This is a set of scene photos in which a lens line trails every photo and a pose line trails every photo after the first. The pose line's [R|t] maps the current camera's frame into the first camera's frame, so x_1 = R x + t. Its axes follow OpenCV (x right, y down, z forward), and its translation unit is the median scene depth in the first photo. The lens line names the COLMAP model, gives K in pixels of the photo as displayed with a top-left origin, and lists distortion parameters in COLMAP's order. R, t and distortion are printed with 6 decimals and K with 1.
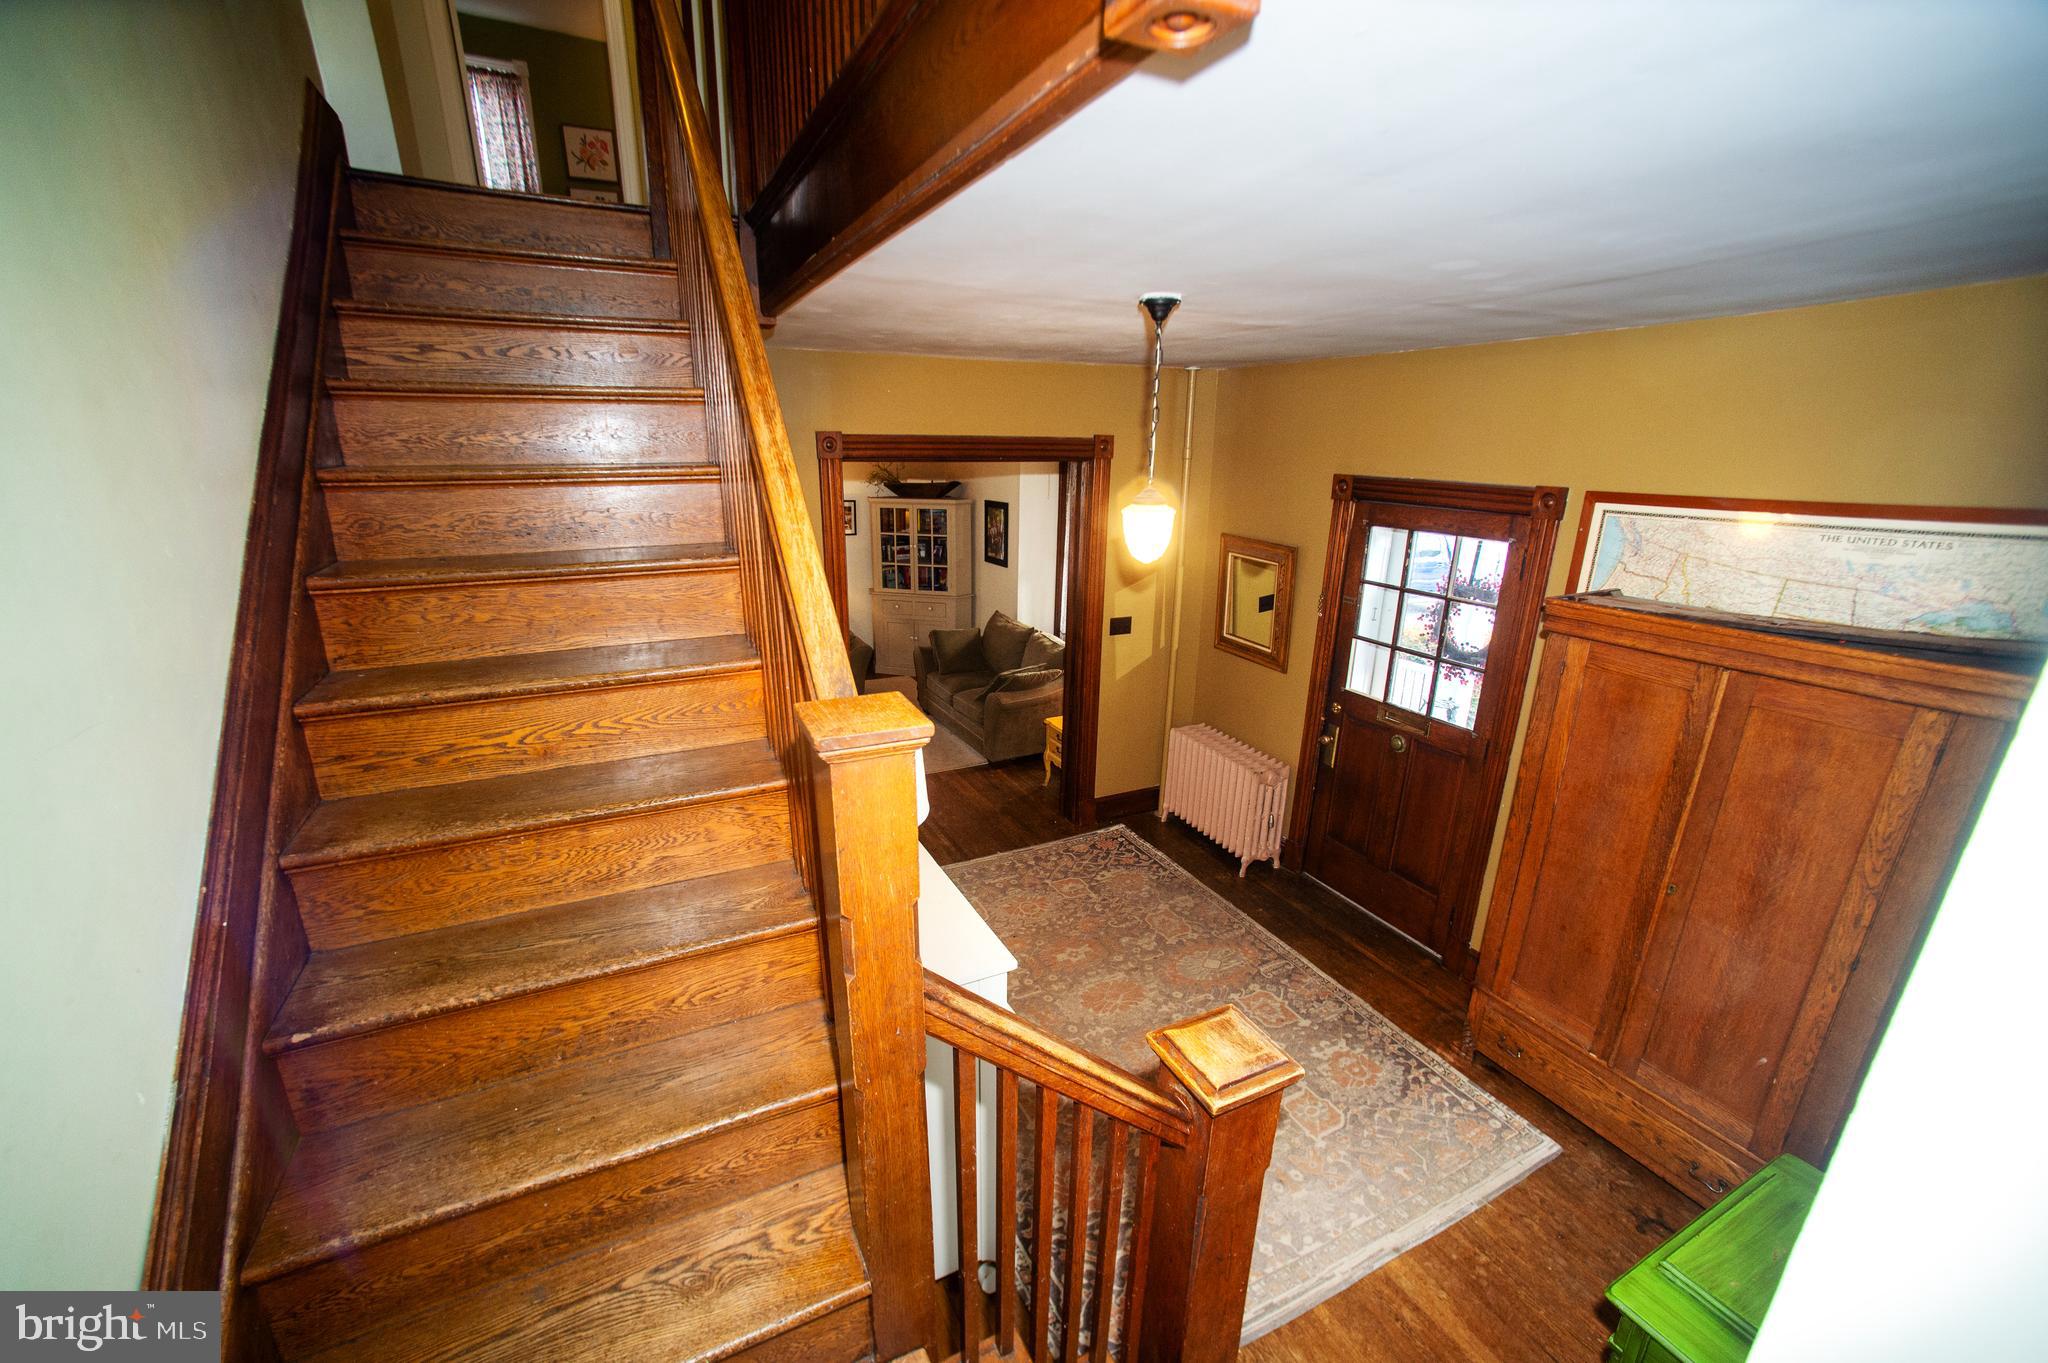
lens RADIAL K [[794.2, 0, 1026.0], [0, 794.2, 701.8], [0, 0, 1]] dist [-0.017860, 0.007177]
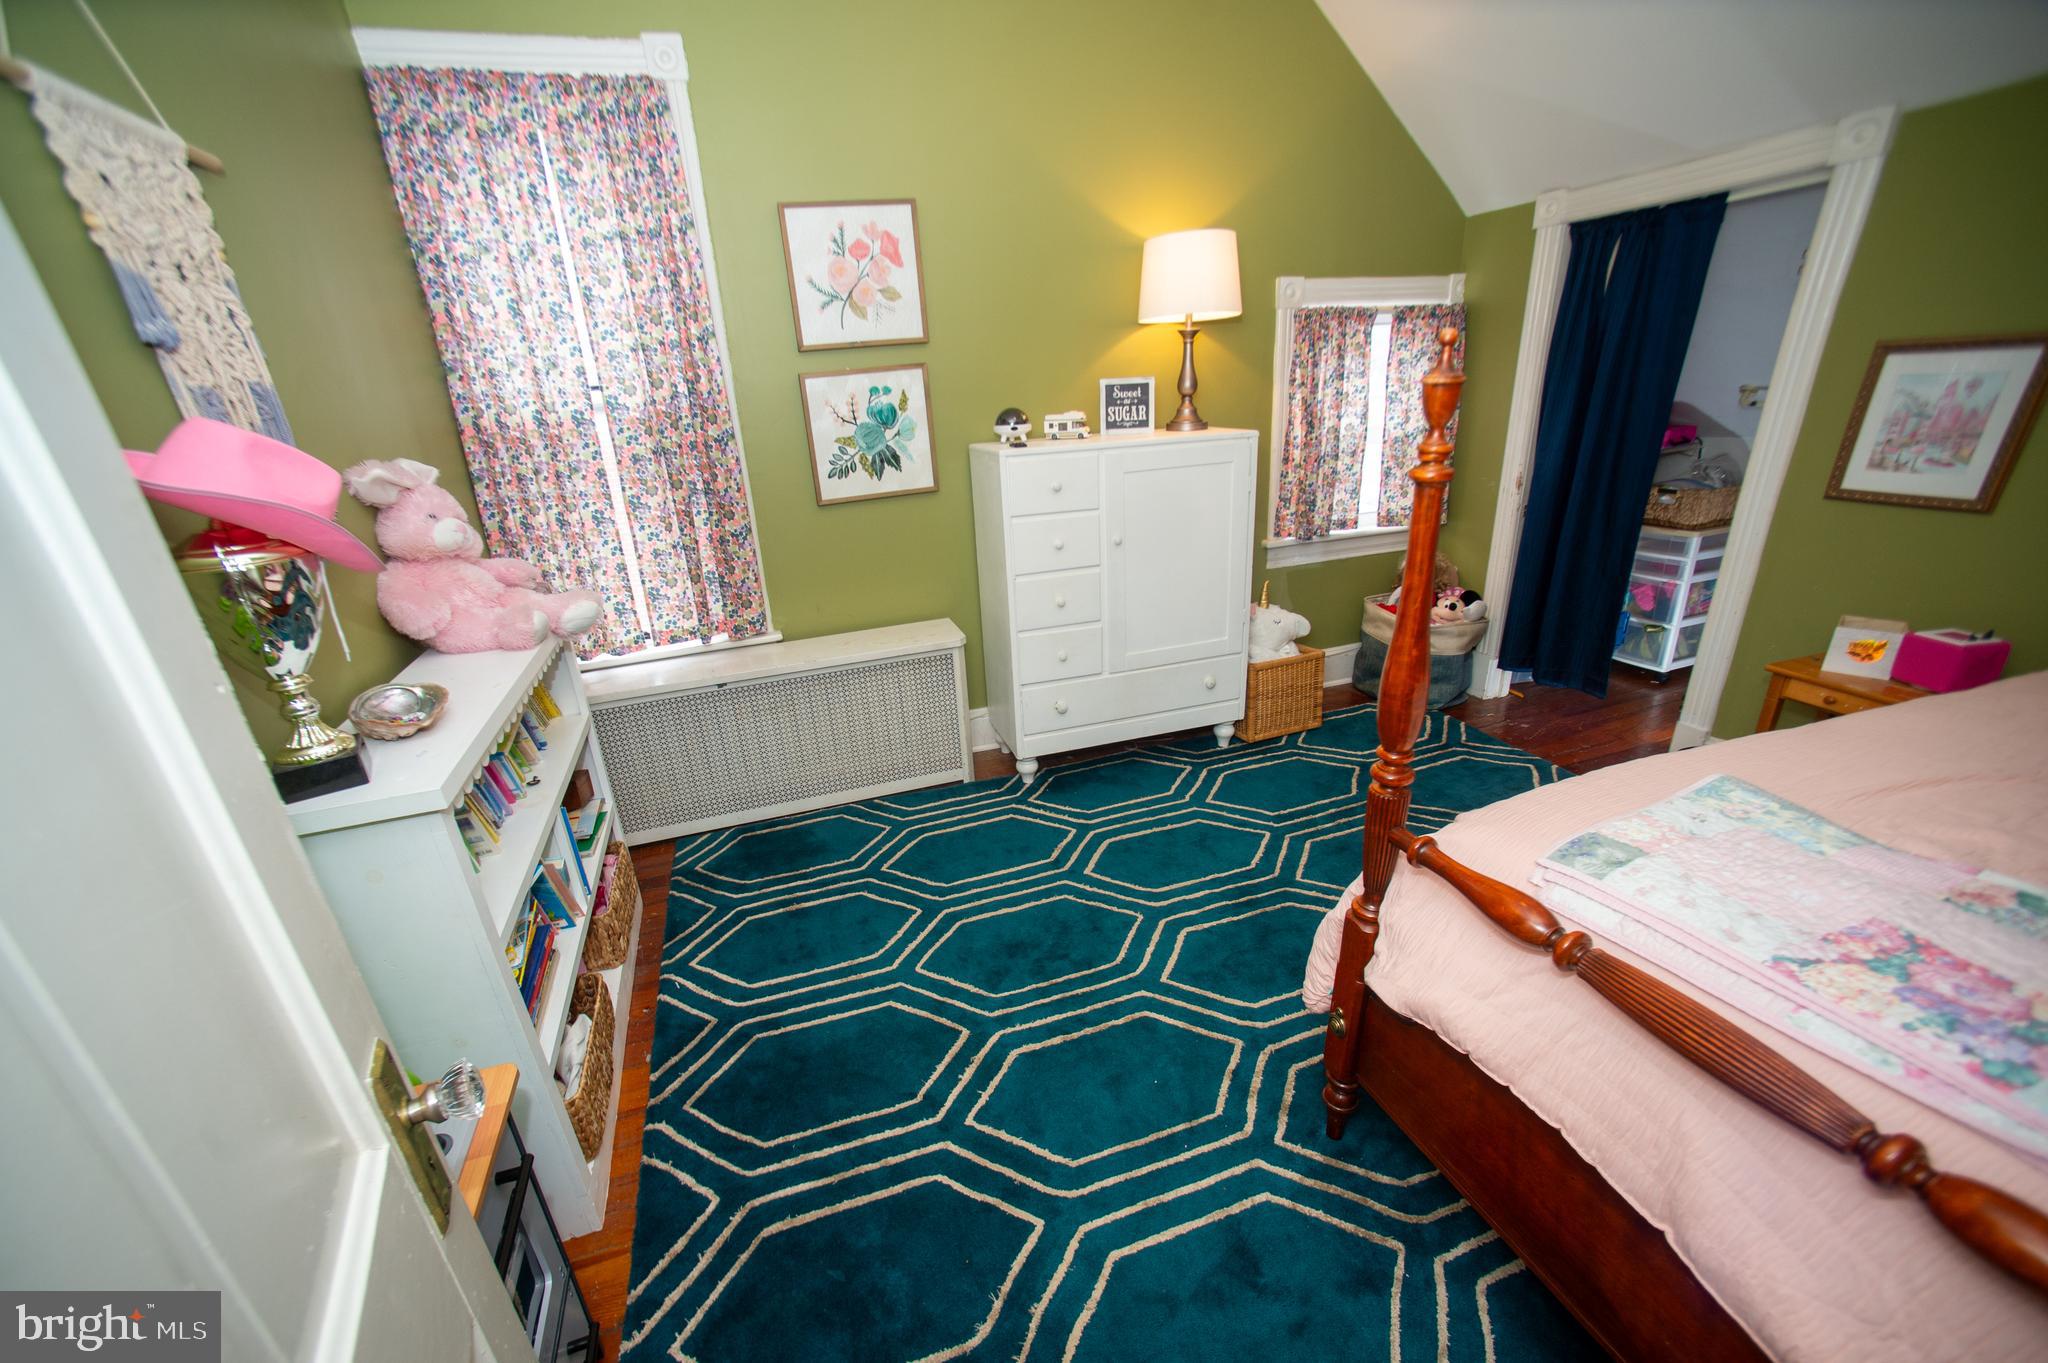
lens RADIAL K [[794.2, 0, 1009.8], [0, 794.2, 696.8], [0, 0, 1]] dist [-0.017860, 0.007177]
pose [[0.986686, -0.011762, -0.162209, -0.431851], [0.024222, 0.996886, 0.075049, -0.535122], [0.160821, -0.077979, 0.983898, 0.650443]]
